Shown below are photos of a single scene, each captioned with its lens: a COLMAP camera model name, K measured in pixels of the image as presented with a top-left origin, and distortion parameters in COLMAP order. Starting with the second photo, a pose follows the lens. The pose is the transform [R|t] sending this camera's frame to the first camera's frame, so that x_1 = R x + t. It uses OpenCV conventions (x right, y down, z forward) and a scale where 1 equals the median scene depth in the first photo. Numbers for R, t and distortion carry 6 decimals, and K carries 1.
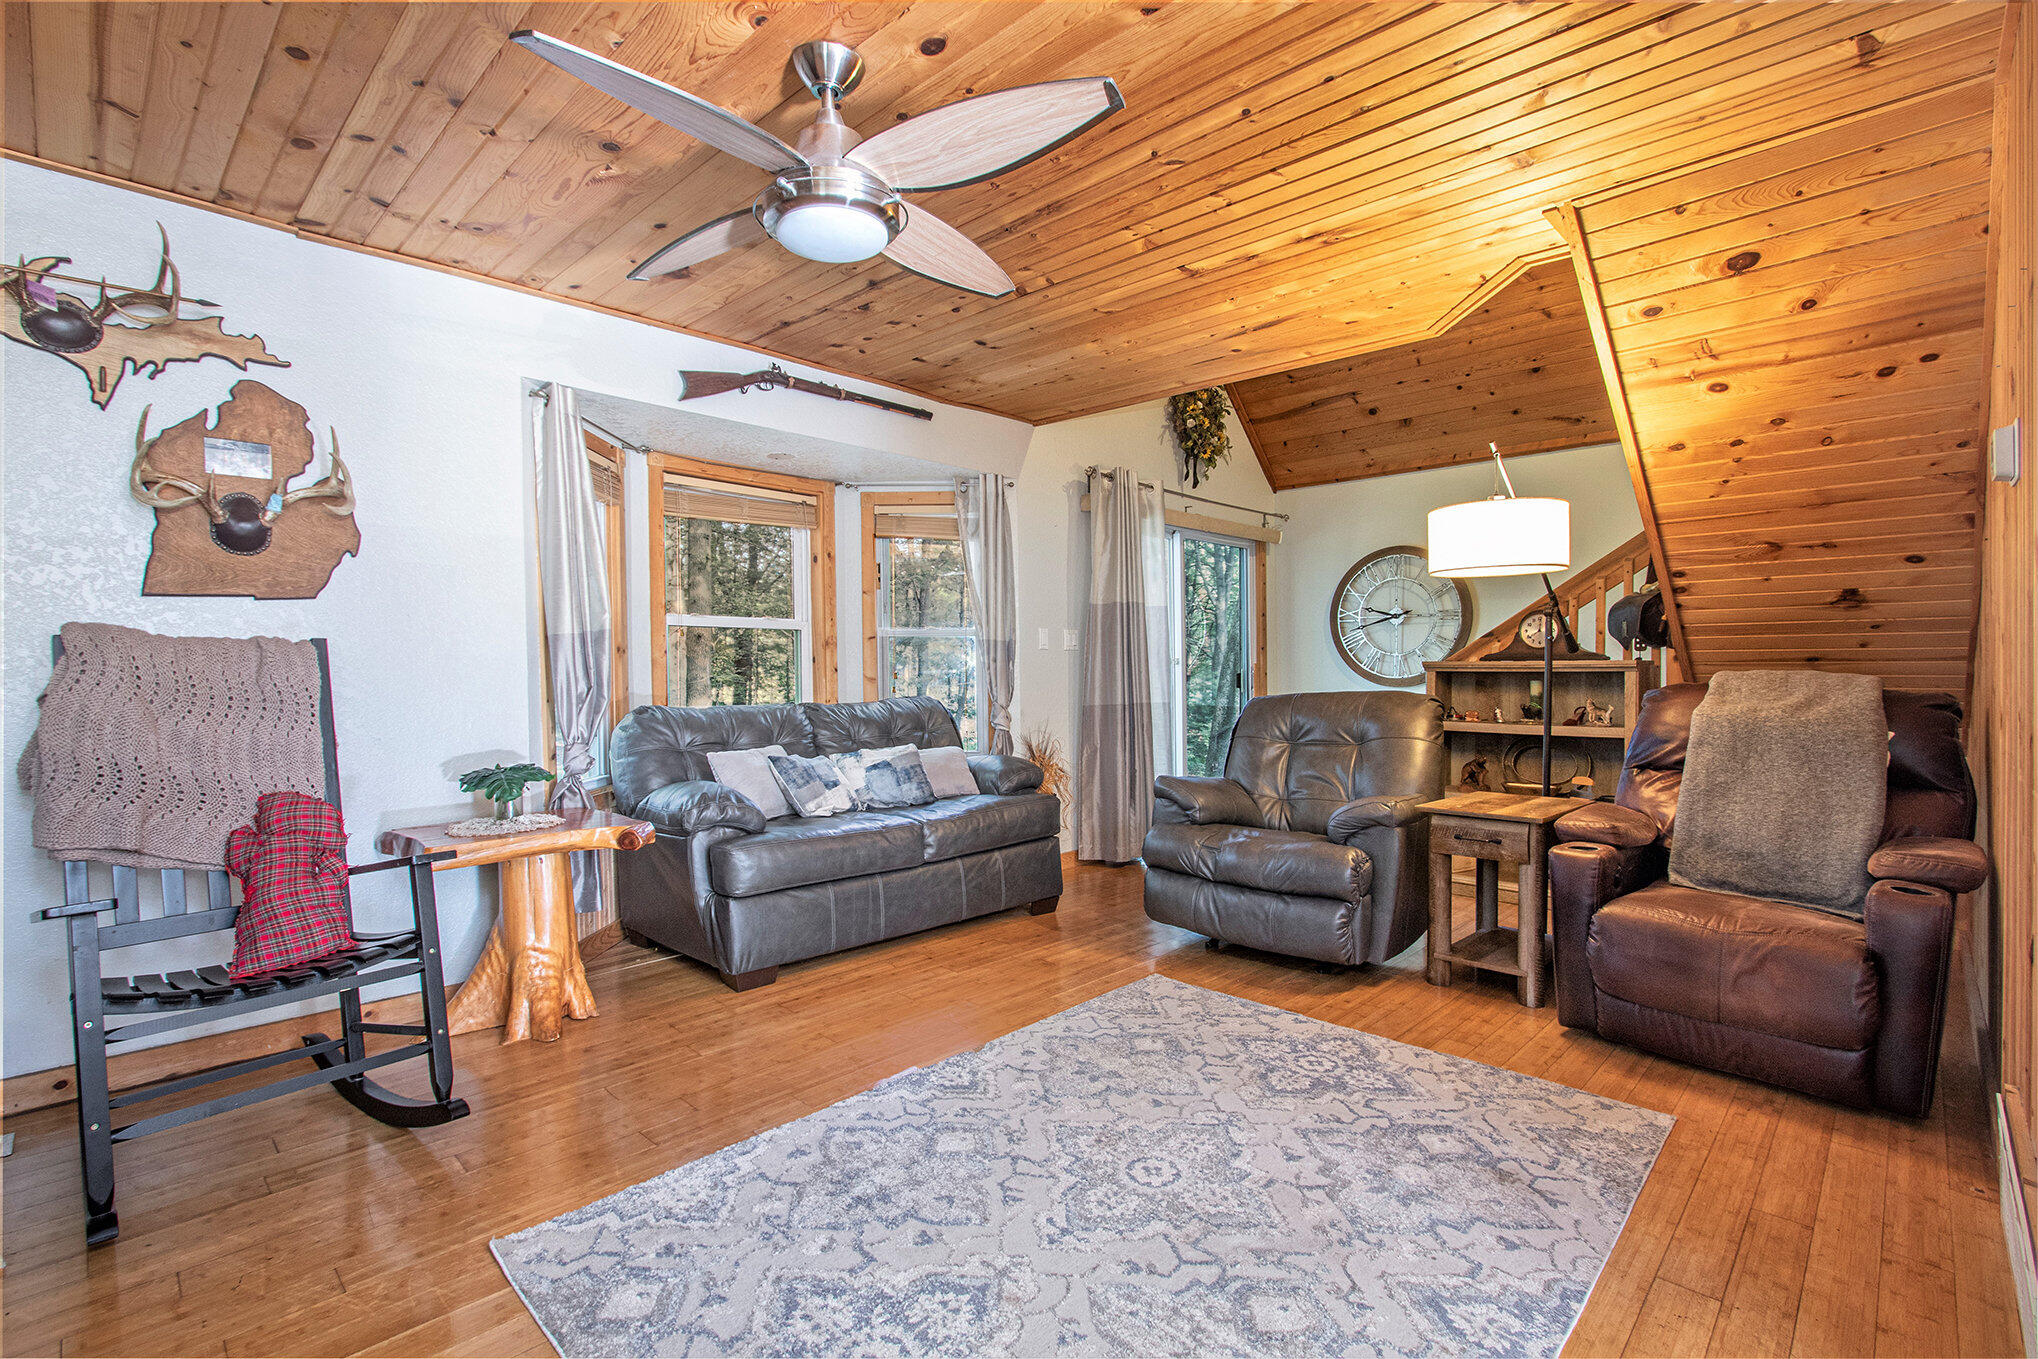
lens RADIAL K [[972.2, 0, 1001.7], [0, 972.2, 680.5], [0, 0, 1]] dist [-0.018696, 0.002769]
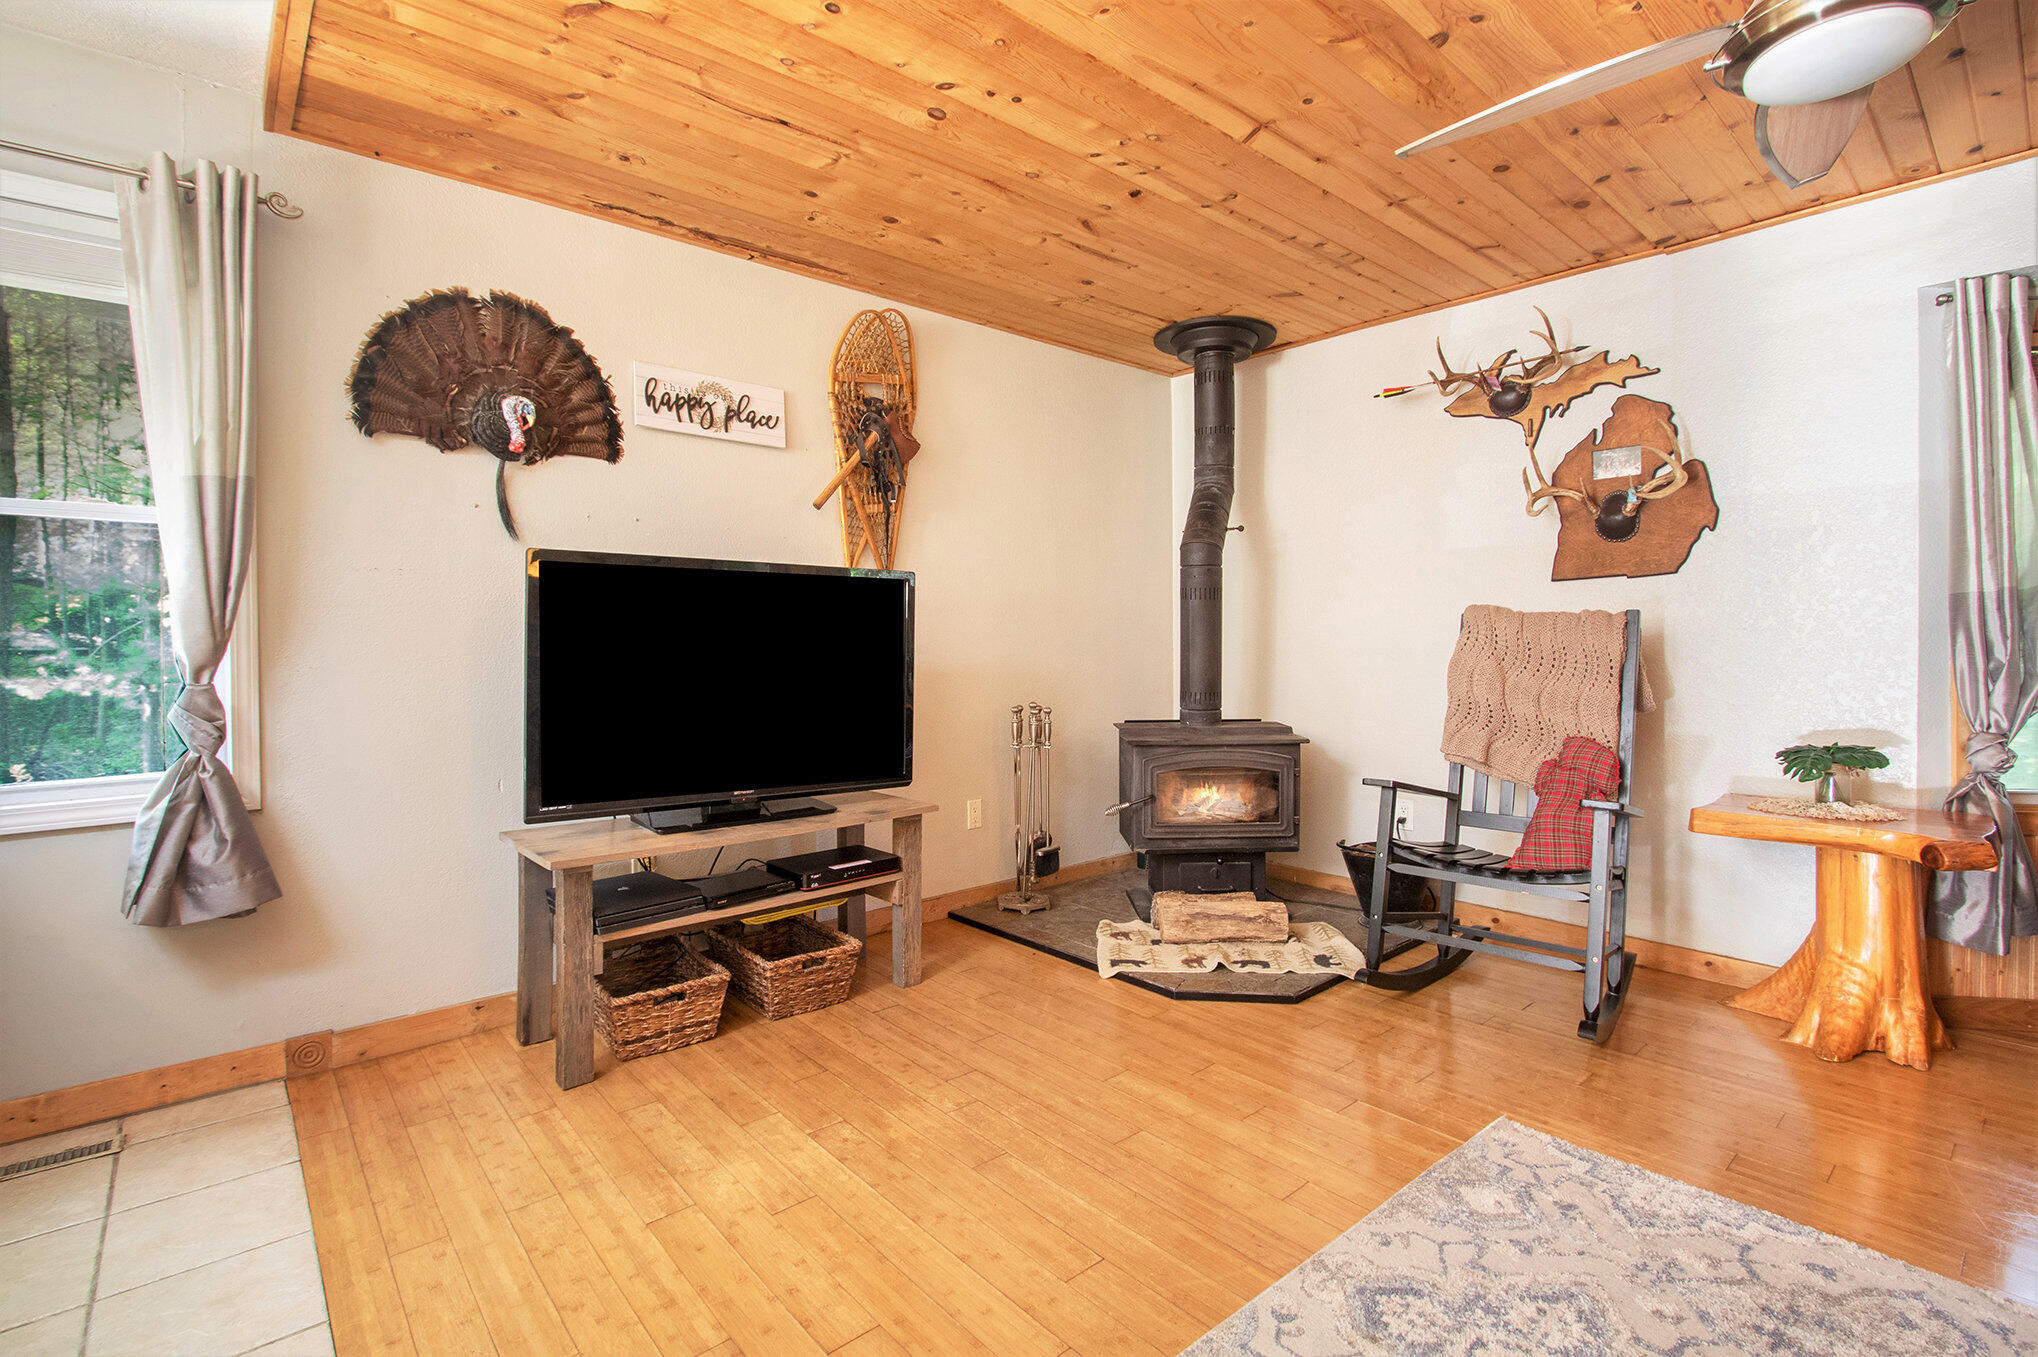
lens RADIAL K [[972.2, 0, 994.2], [0, 972.2, 652.3], [0, 0, 1]] dist [-0.018696, 0.002769]
pose [[-0.100216, 0.020556, -0.994753, 0.451163], [-0.009363, 0.999723, 0.021602, -0.009396], [0.994922, 0.011479, -0.099996, 0.306753]]
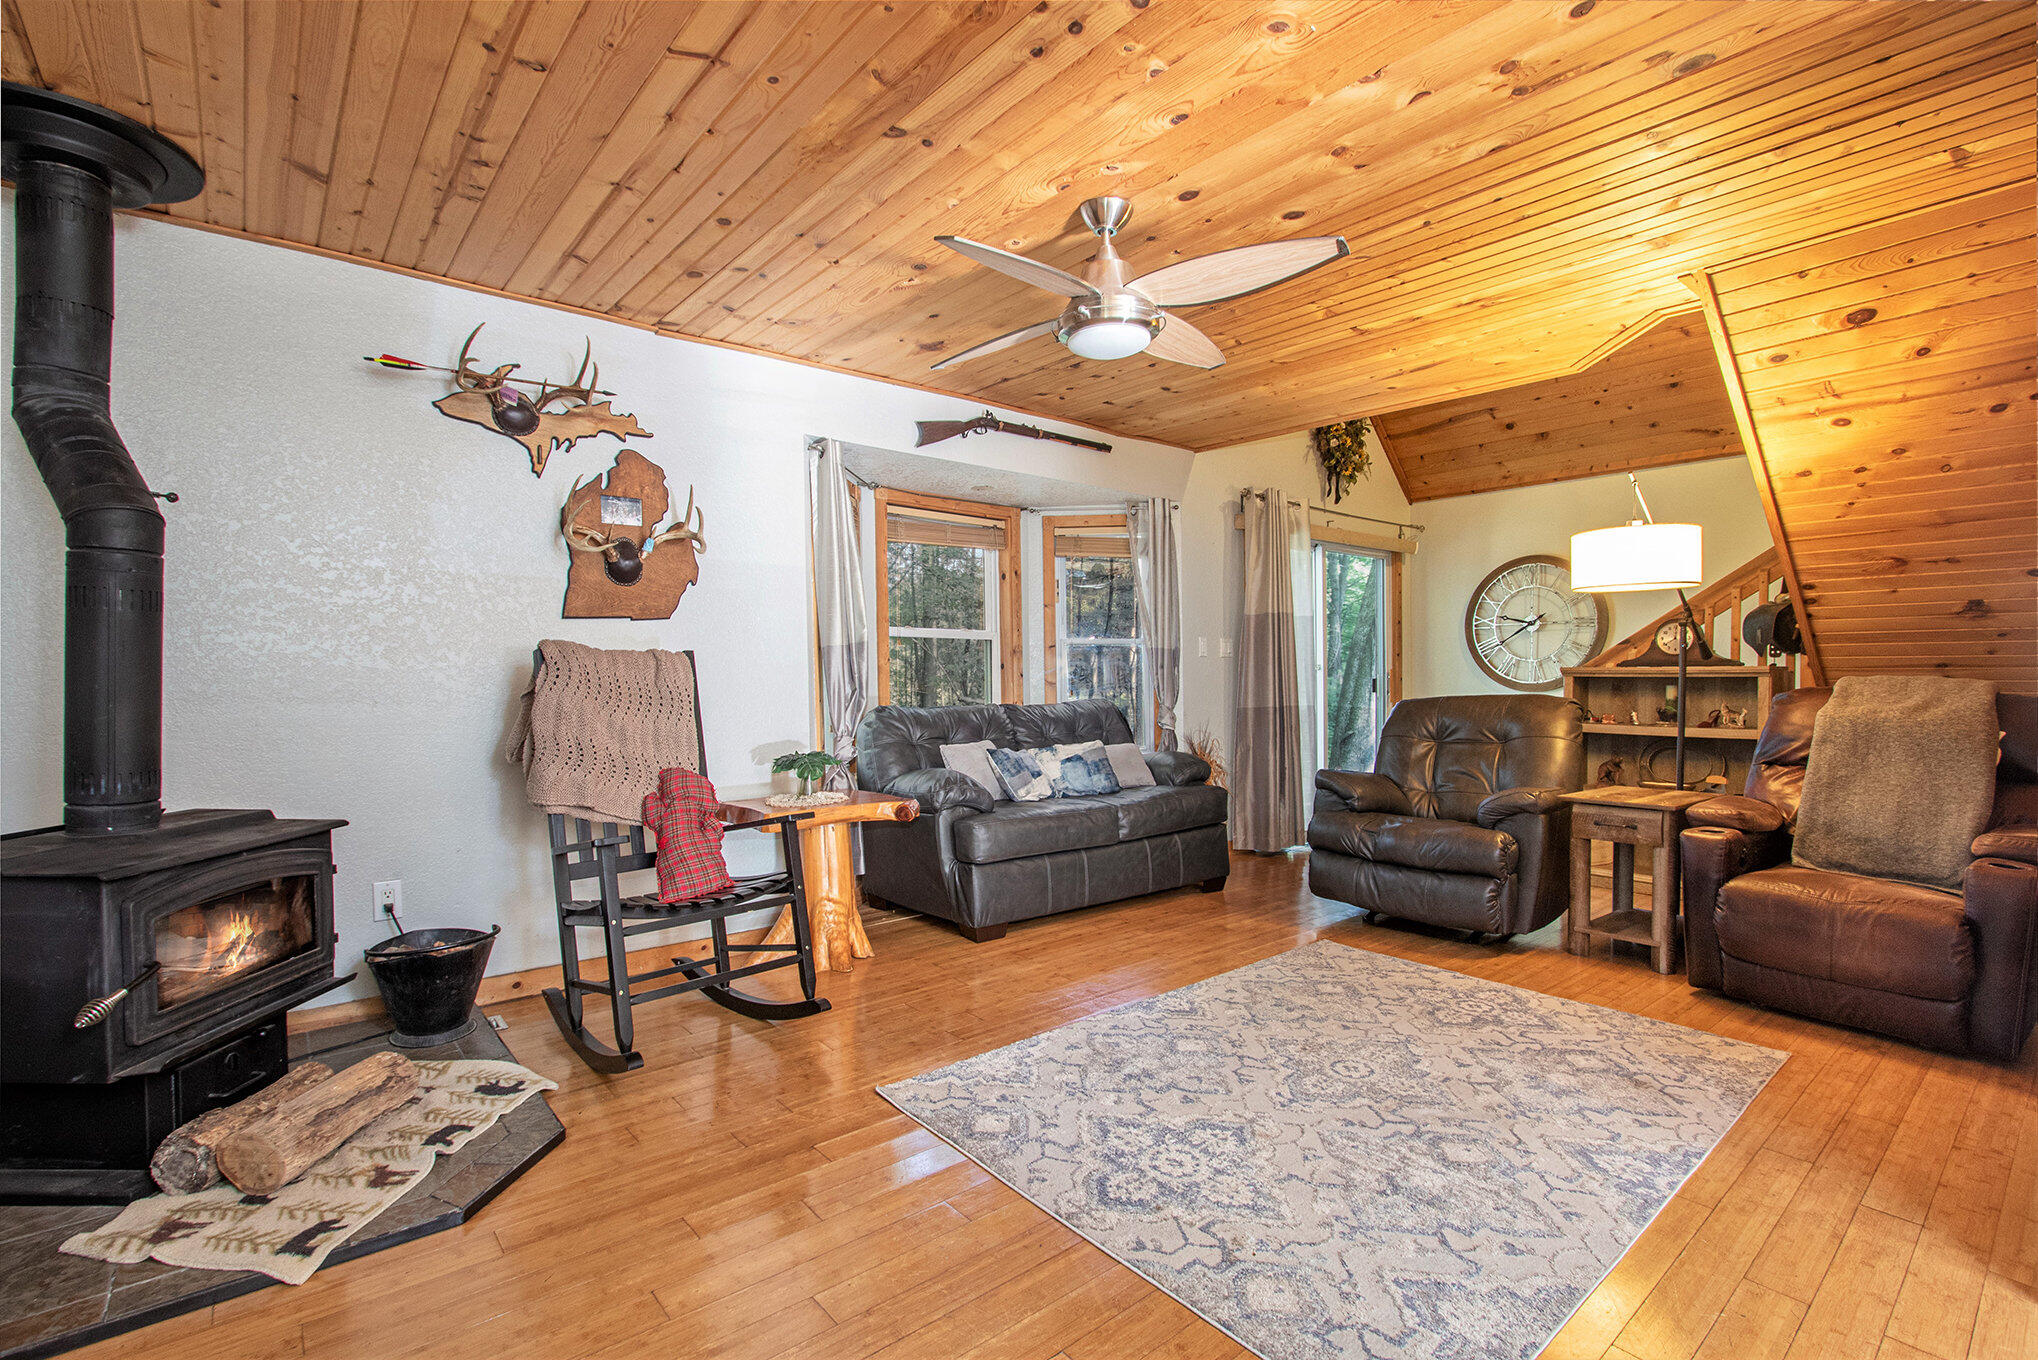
lens RADIAL K [[972.2, 0, 1042.3], [0, 972.2, 696.4], [0, 0, 1]] dist [-0.018696, 0.002769]
pose [[0.997152, 0.001480, -0.075400, -0.119256], [-0.000733, 0.999950, 0.009933, 0.004097], [0.075411, -0.009849, 0.997104, -0.228730]]
